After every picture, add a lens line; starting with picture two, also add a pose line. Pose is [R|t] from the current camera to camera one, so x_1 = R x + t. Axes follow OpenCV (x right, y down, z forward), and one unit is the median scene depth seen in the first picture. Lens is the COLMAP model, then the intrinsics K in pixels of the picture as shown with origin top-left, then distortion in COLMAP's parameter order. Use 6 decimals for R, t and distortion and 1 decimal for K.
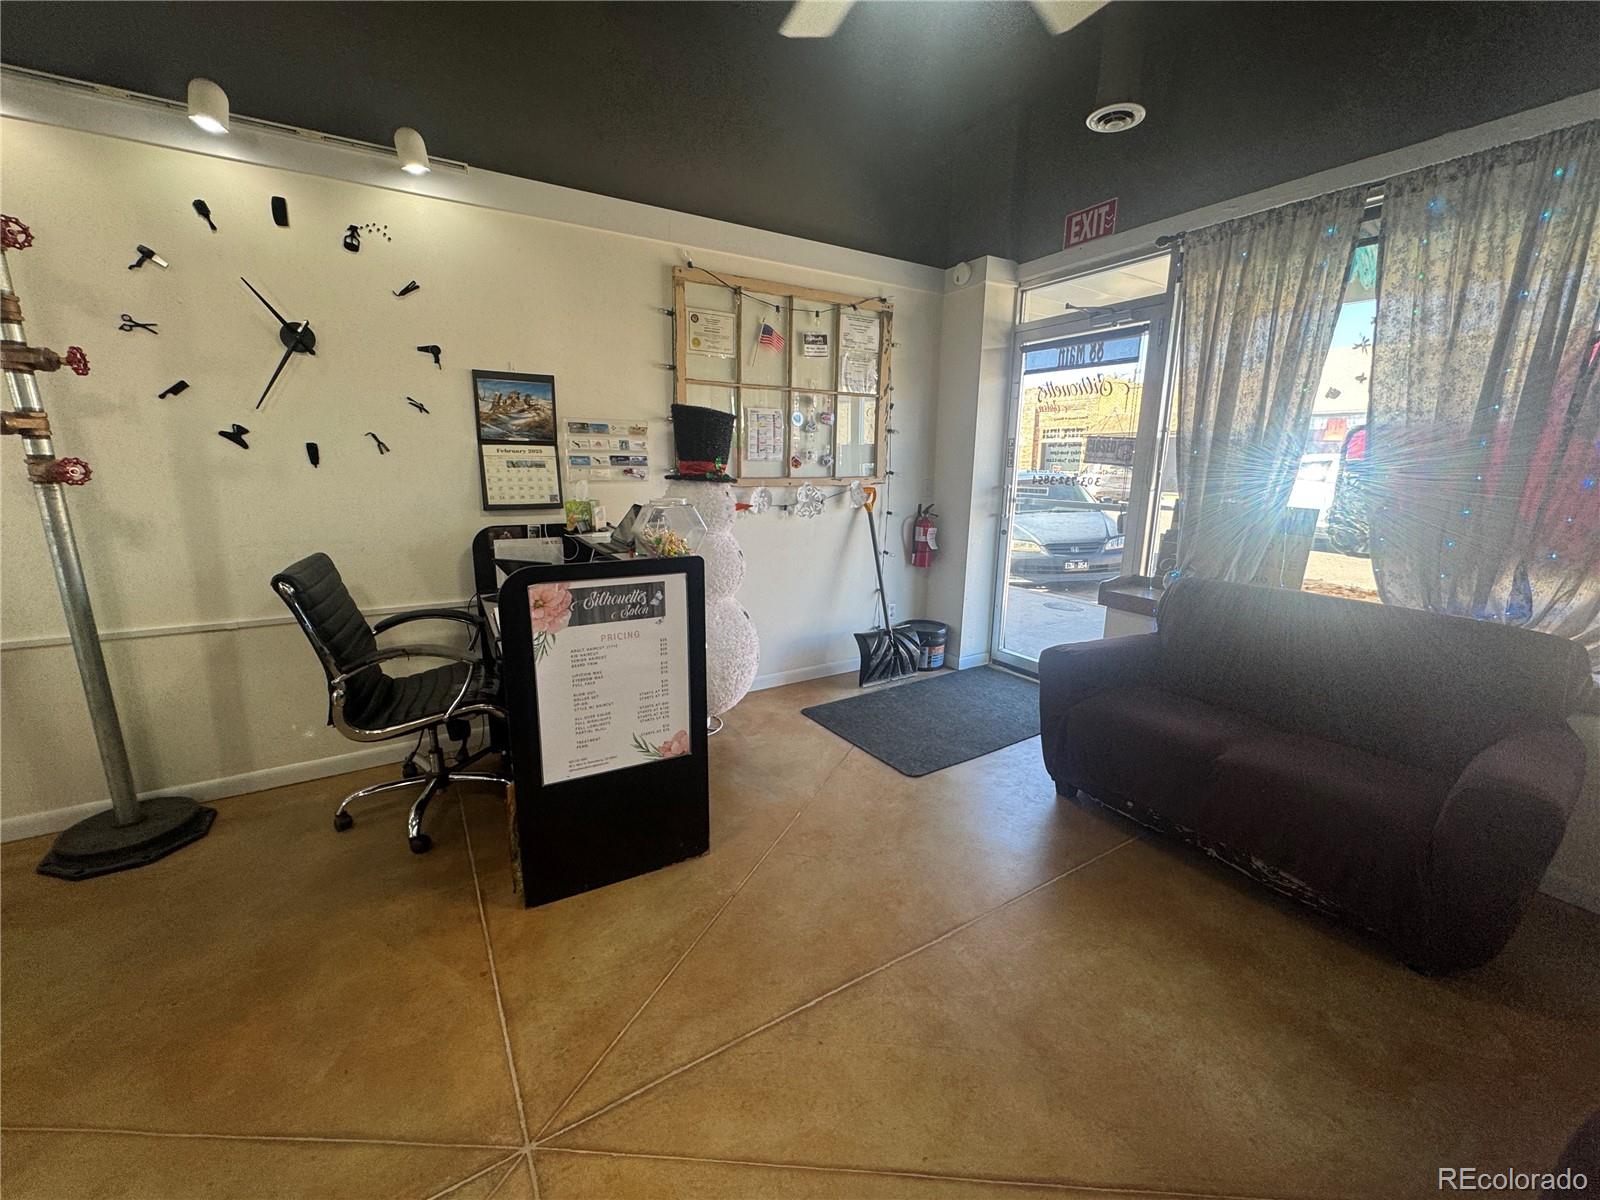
lens RADIAL K [[639.4, 0, 800.2], [0, 639.4, 594.3], [0, 0, 1]] dist [0.000258, 0.000443]
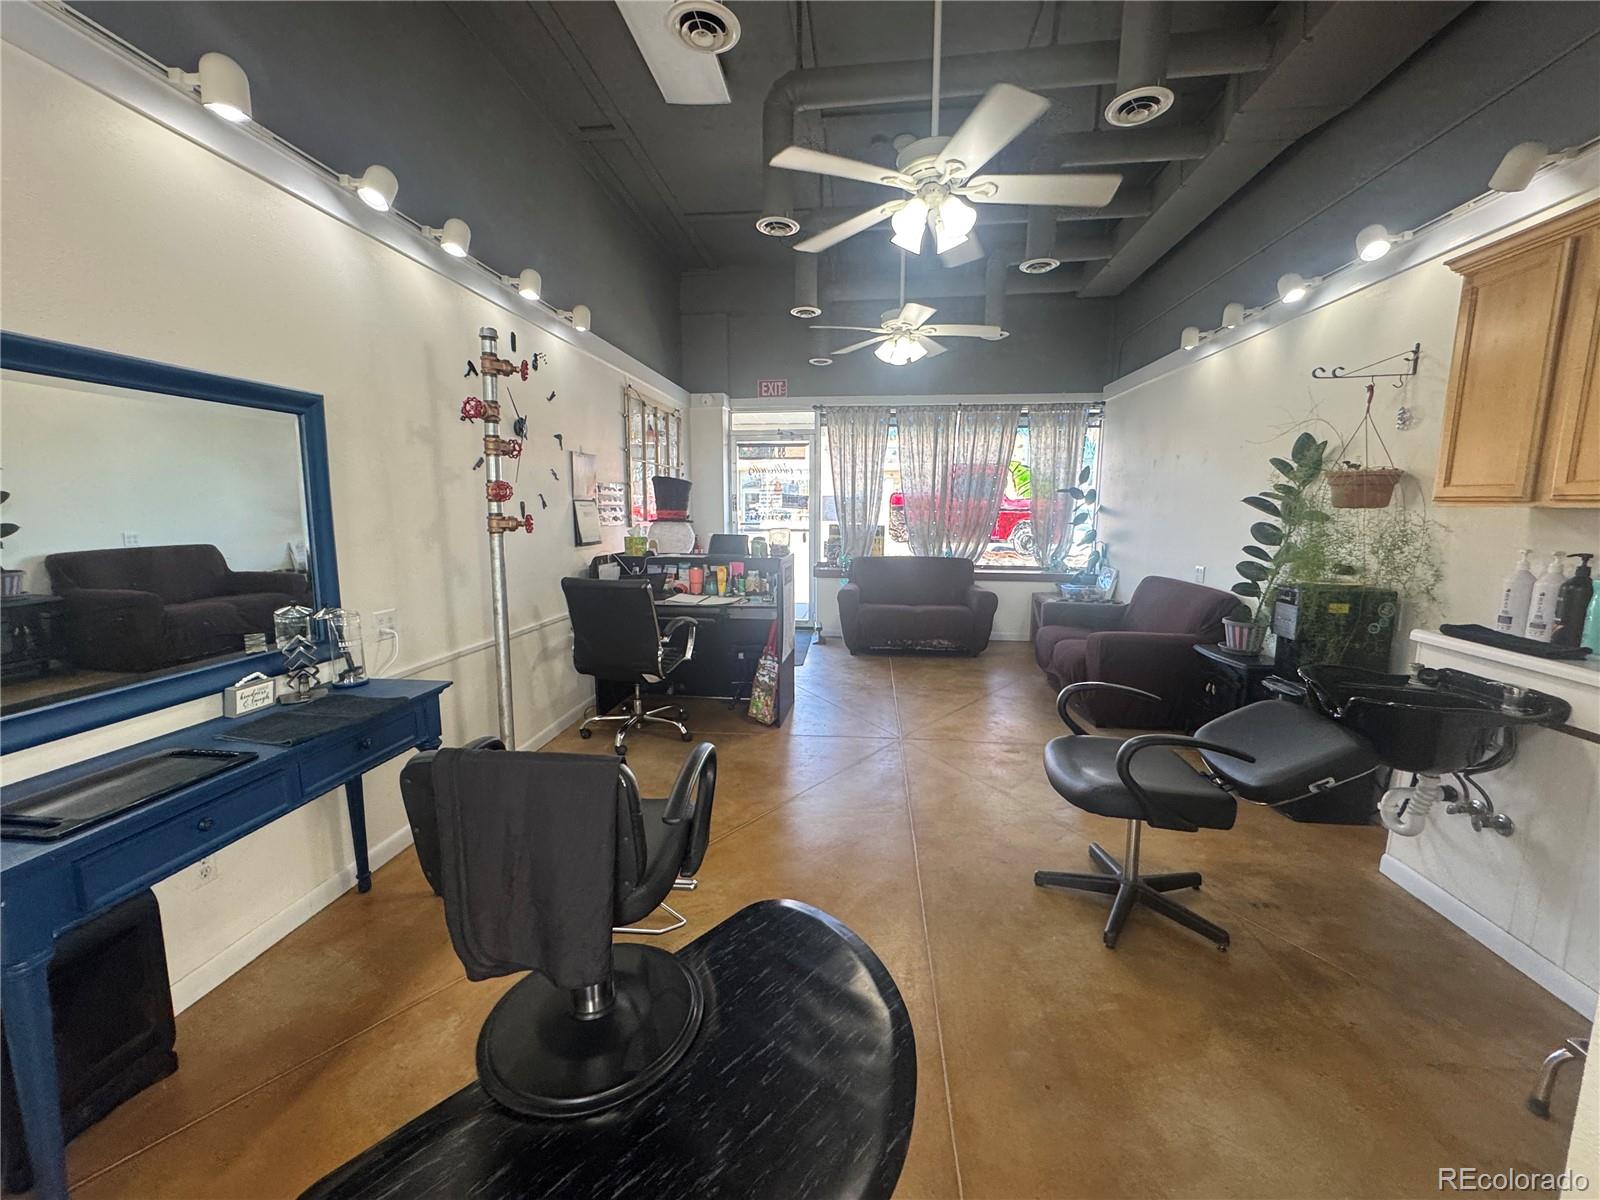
lens RADIAL K [[639.4, 0, 798.6], [0, 639.4, 595.8], [0, 0, 1]] dist [0.000258, 0.000443]
pose [[0.616568, -0.120988, 0.777950, -1.285597], [0.174100, 0.984611, 0.015144, 0.039204], [-0.767810, 0.126104, 0.628144, -0.252242]]
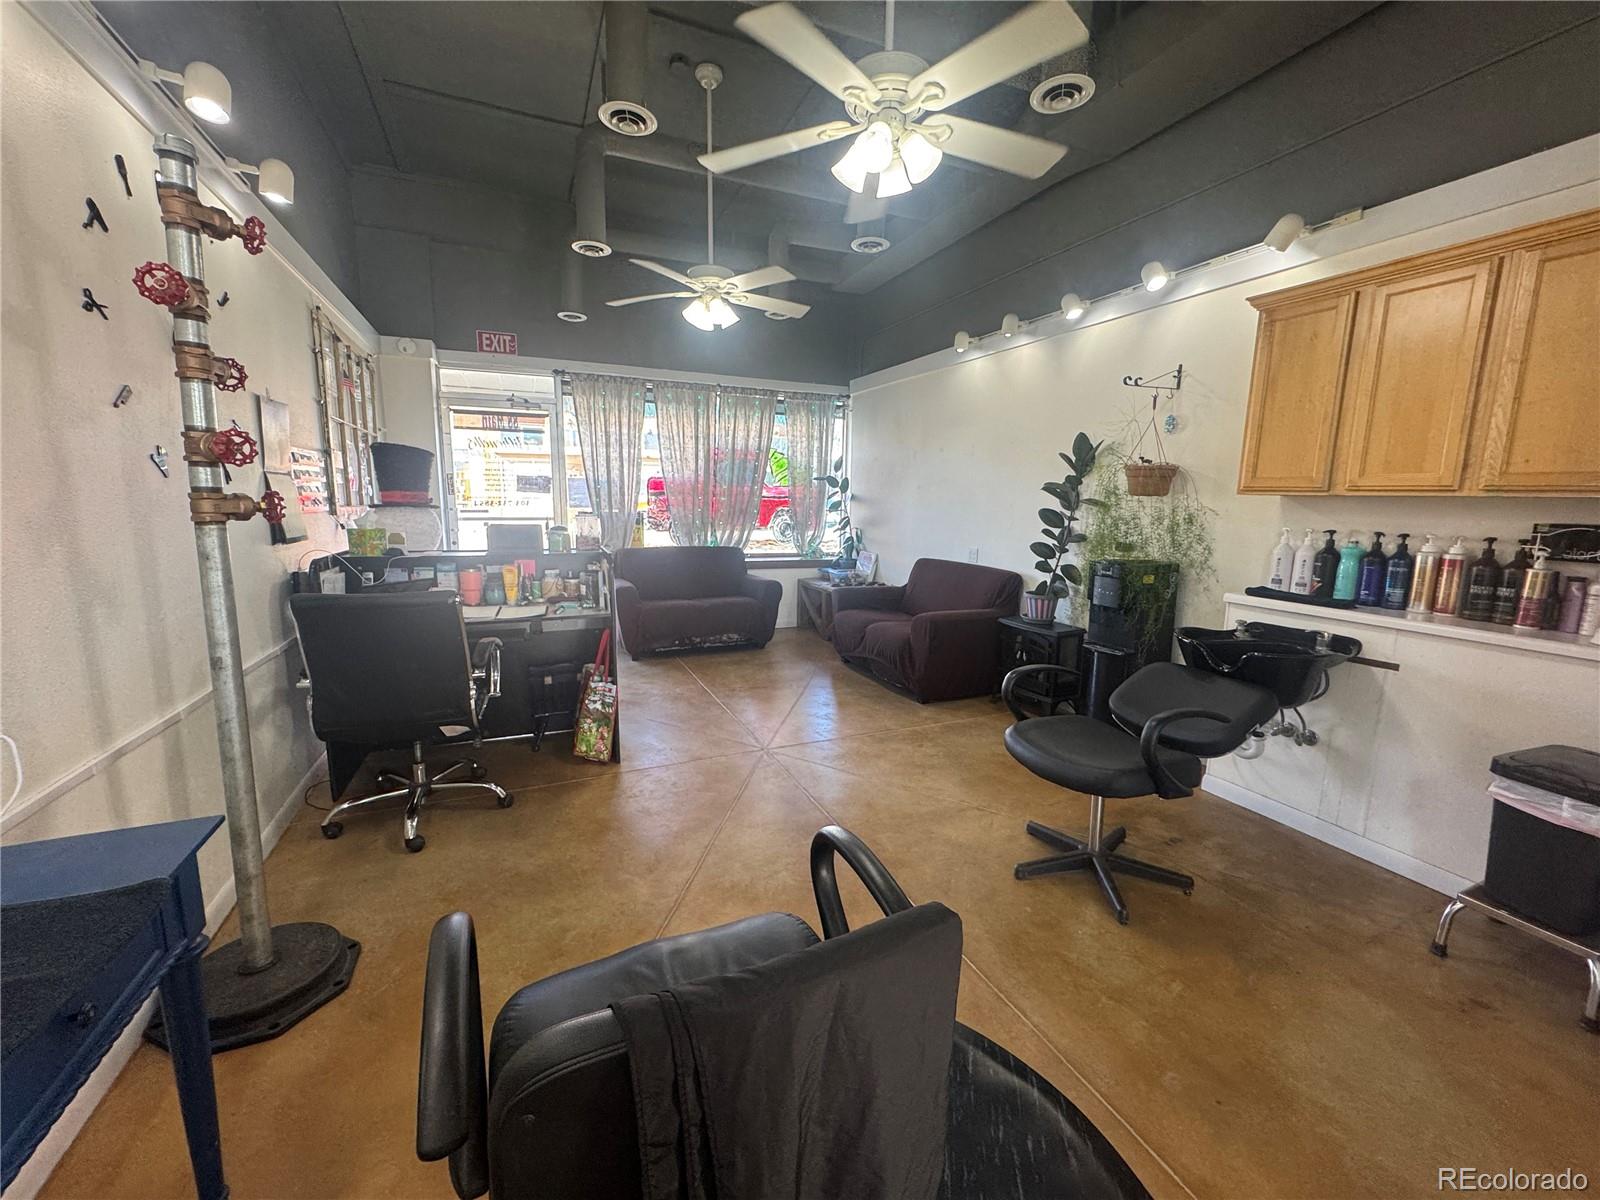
lens RADIAL K [[639.4, 0, 799.4], [0, 639.4, 595.0], [0, 0, 1]] dist [0.000258, 0.000443]
pose [[0.143932, -0.159896, 0.976584, -1.265736], [0.199693, 0.971251, 0.129592, -0.031105], [-0.969230, 0.176364, 0.171724, 0.130314]]
